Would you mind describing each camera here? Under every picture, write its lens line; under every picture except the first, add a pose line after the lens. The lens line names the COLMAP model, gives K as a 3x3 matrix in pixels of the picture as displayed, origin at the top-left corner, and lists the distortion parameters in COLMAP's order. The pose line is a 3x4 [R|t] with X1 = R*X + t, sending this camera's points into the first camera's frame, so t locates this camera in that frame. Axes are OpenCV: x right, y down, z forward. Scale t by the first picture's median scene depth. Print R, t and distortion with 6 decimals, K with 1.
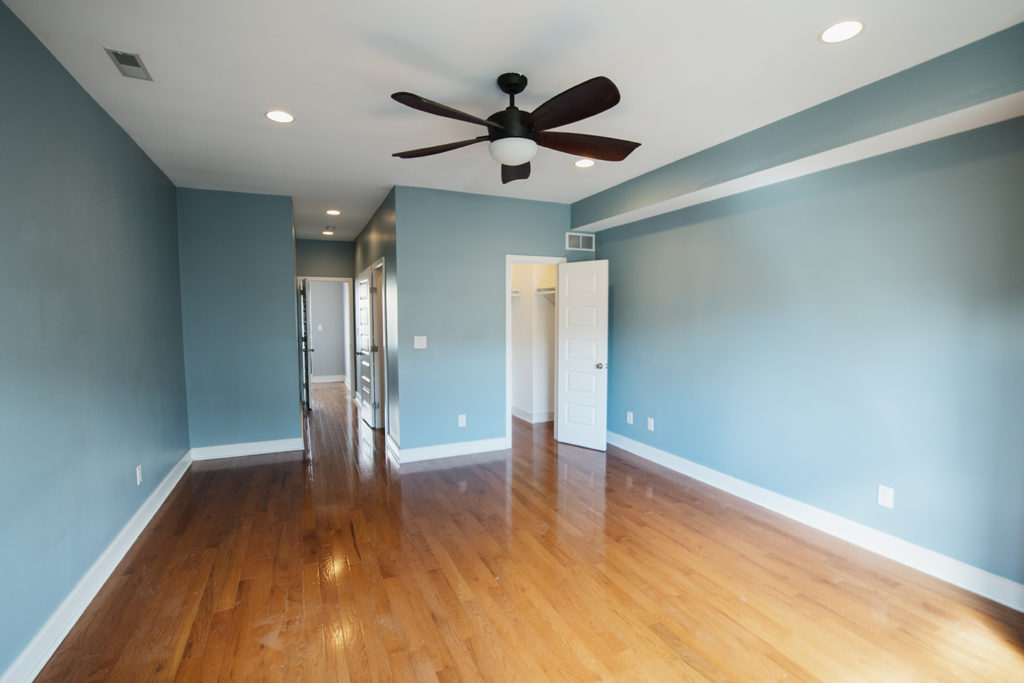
lens RADIAL K [[456.6, 0, 512.0], [0, 456.6, 341.5], [0, 0, 1]] dist [-0.023145, 0.000082]
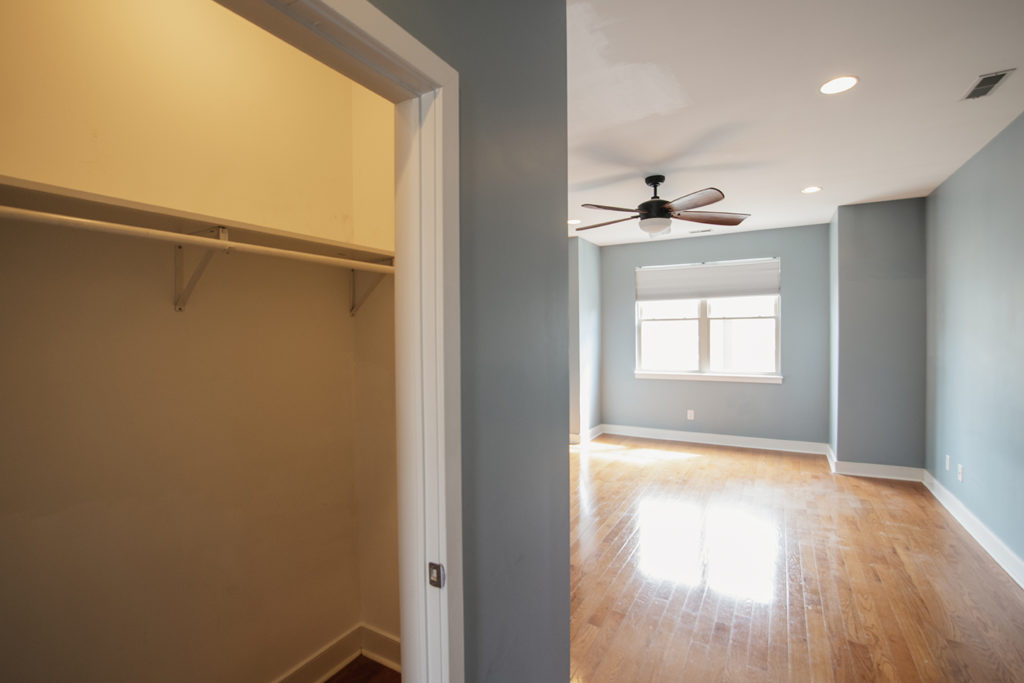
lens RADIAL K [[456.6, 0, 512.0], [0, 456.6, 341.5], [0, 0, 1]] dist [-0.023145, 0.000082]
pose [[-0.567020, -0.000789, 0.823704, -0.771408], [0.063089, 0.997021, 0.044384, -0.097875], [-0.821285, 0.077133, -0.565280, 1.781165]]
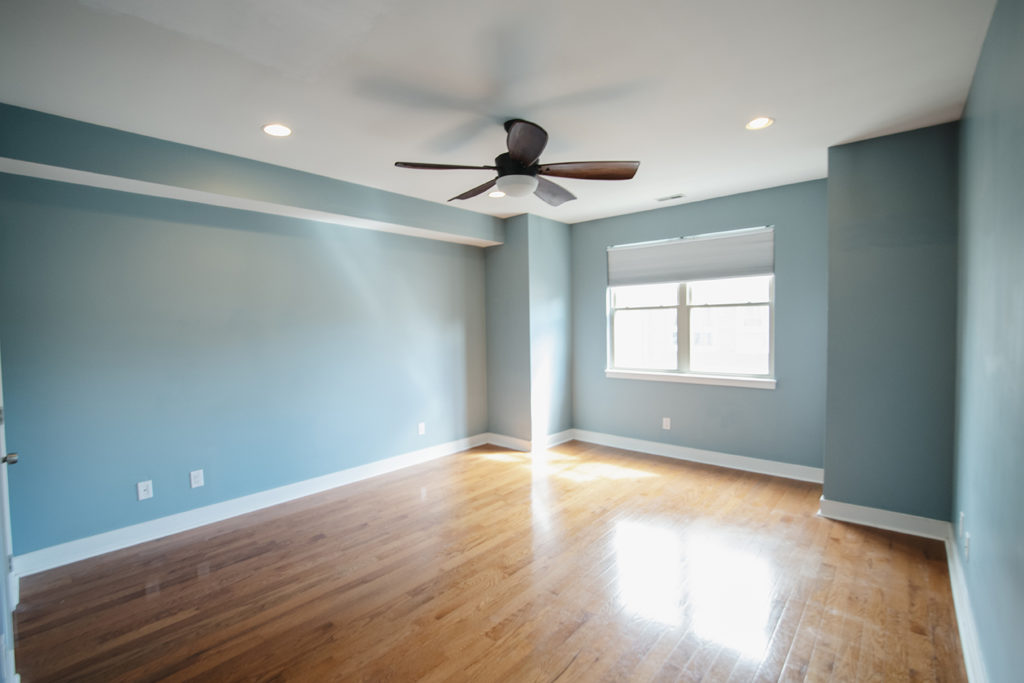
lens RADIAL K [[452.3, 0, 512.0], [0, 452.3, 341.5], [0, 0, 1]] dist [-0.015745, 0.000791]
pose [[-0.402398, -0.020762, 0.915229, -0.834827], [0.072064, 0.995922, 0.054277, -0.064452], [-0.912624, 0.087797, -0.399261, 1.188472]]
